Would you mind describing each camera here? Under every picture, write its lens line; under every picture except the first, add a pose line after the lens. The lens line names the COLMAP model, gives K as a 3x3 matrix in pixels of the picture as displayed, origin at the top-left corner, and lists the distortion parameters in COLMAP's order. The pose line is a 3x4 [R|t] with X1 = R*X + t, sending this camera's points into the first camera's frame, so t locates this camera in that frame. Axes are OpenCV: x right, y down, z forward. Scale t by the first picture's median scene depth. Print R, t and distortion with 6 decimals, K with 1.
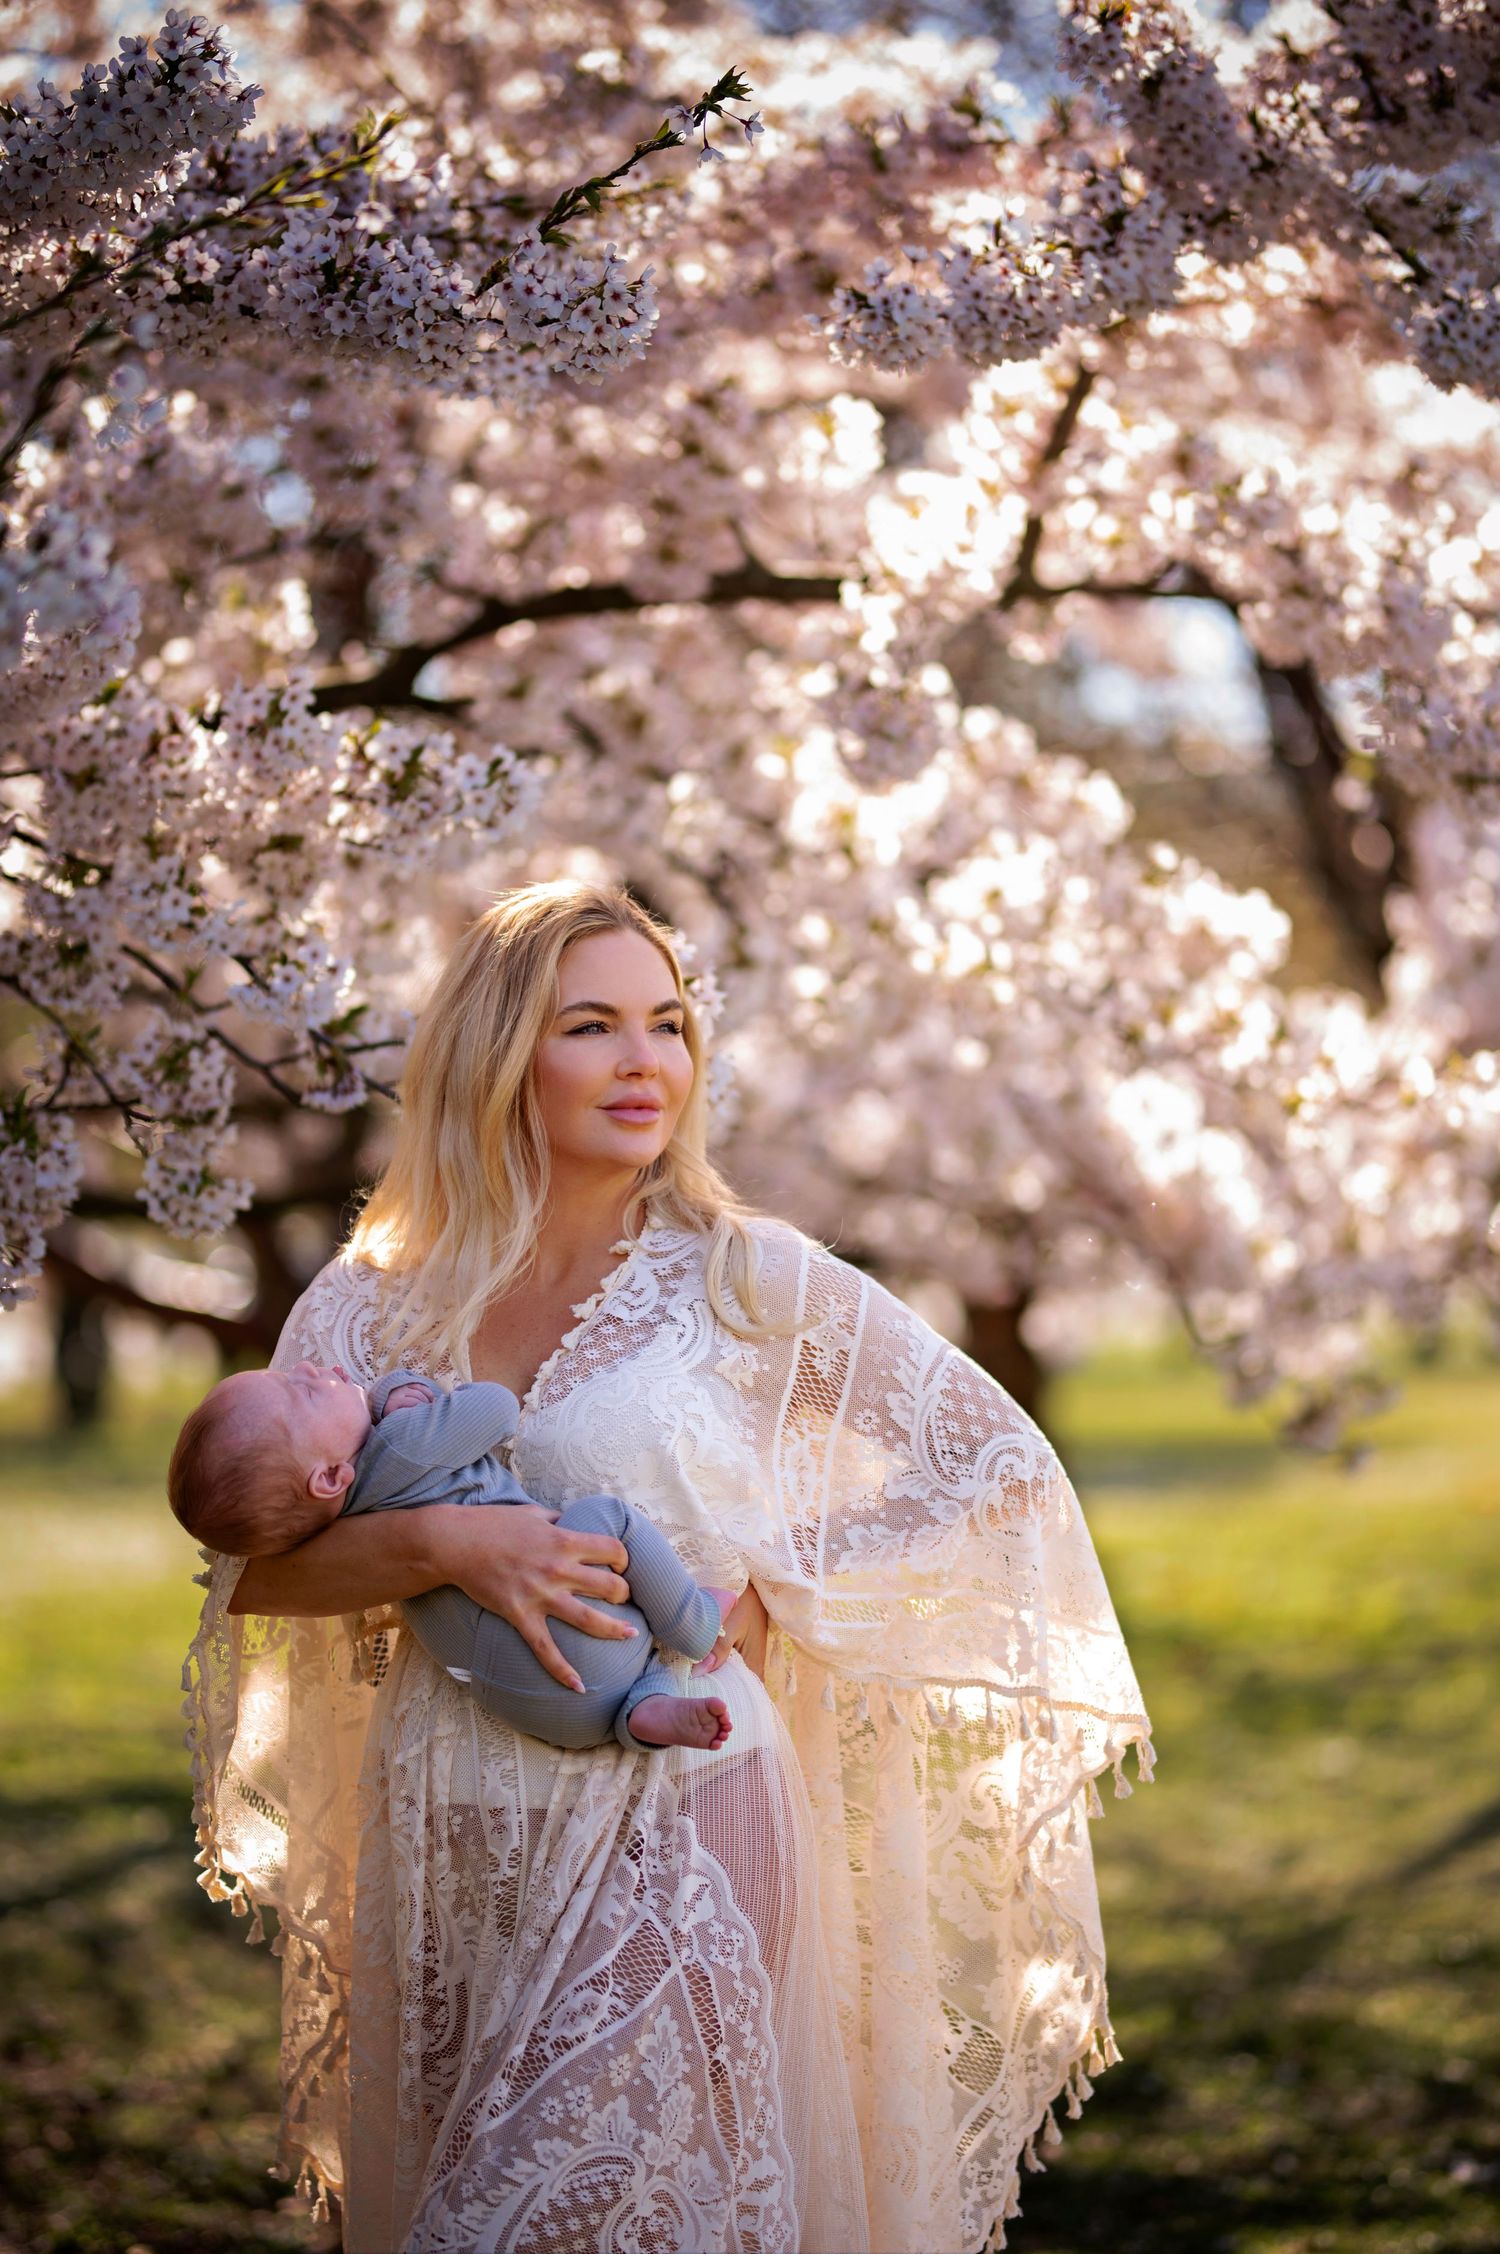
lens RADIAL K [[5476.9, 0, 662.4], [0, 5476.9, 1126.8], [0, 0, 1]] dist [2.675287, 0.665549]
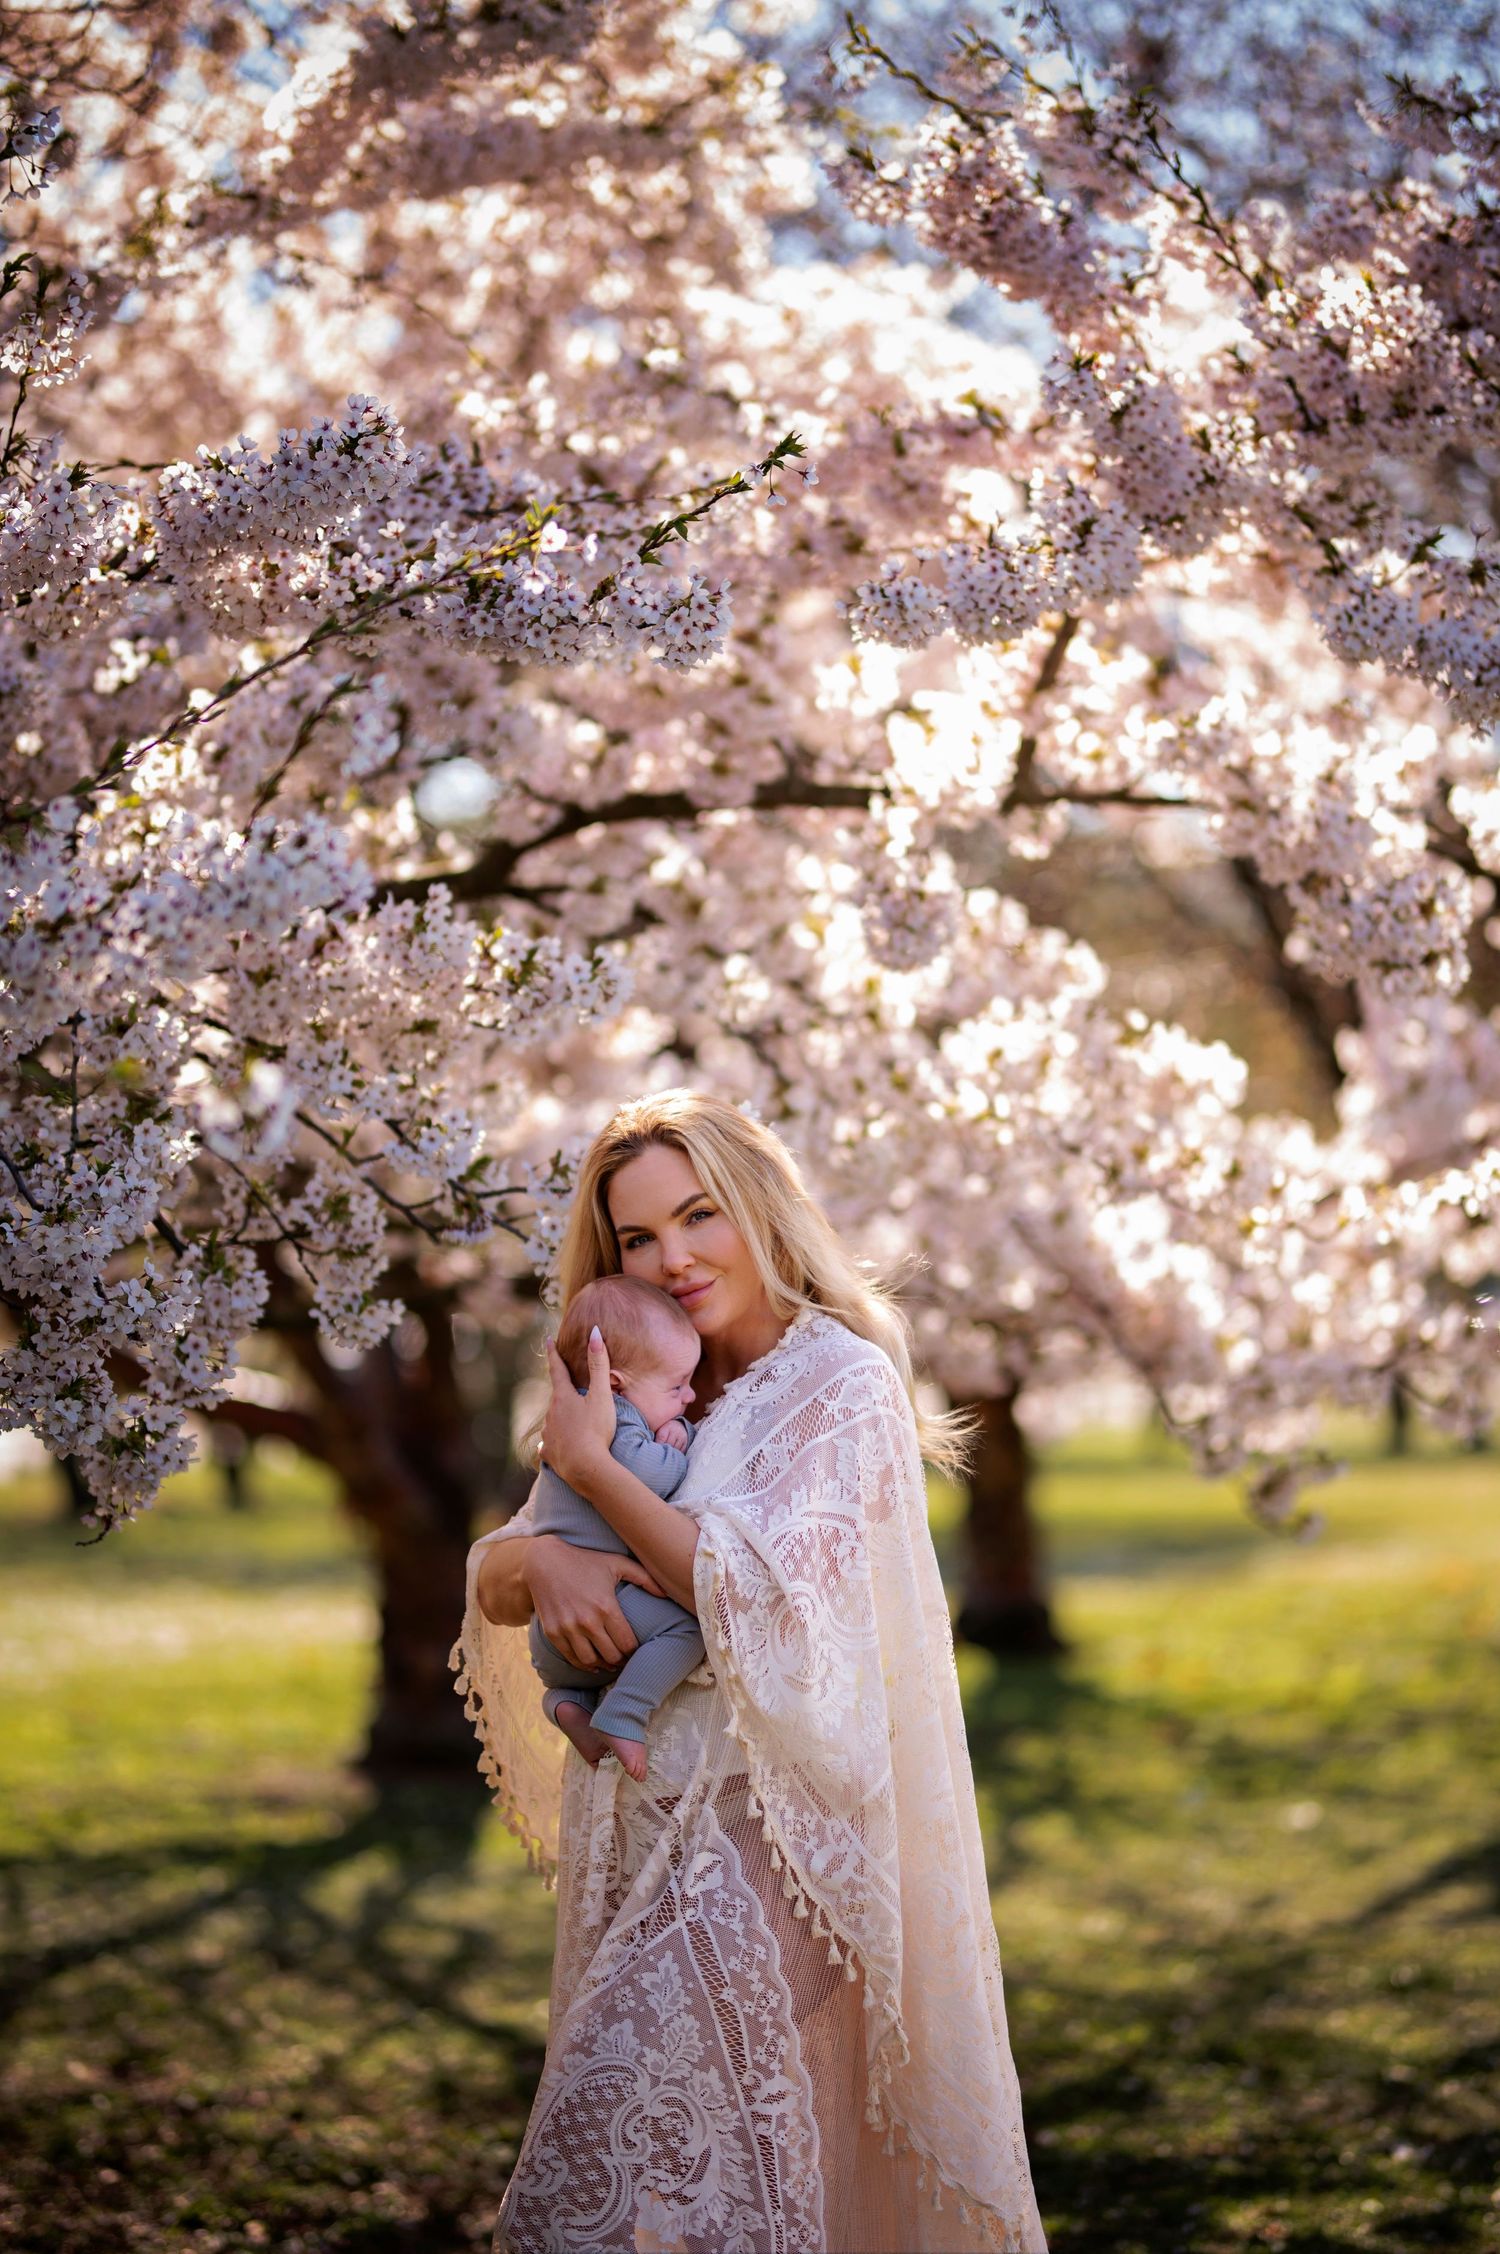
lens RADIAL K [[5459.3, 0, 747.3], [0, 5459.3, 1232.8], [0, 0, 1]] dist [3.967463, -0.041794]
pose [[0.999840, -0.002906, 0.017633, -0.015431], [0.002833, 0.999987, 0.004148, -0.008648], [-0.017644, -0.004097, 0.999836, -0.194727]]
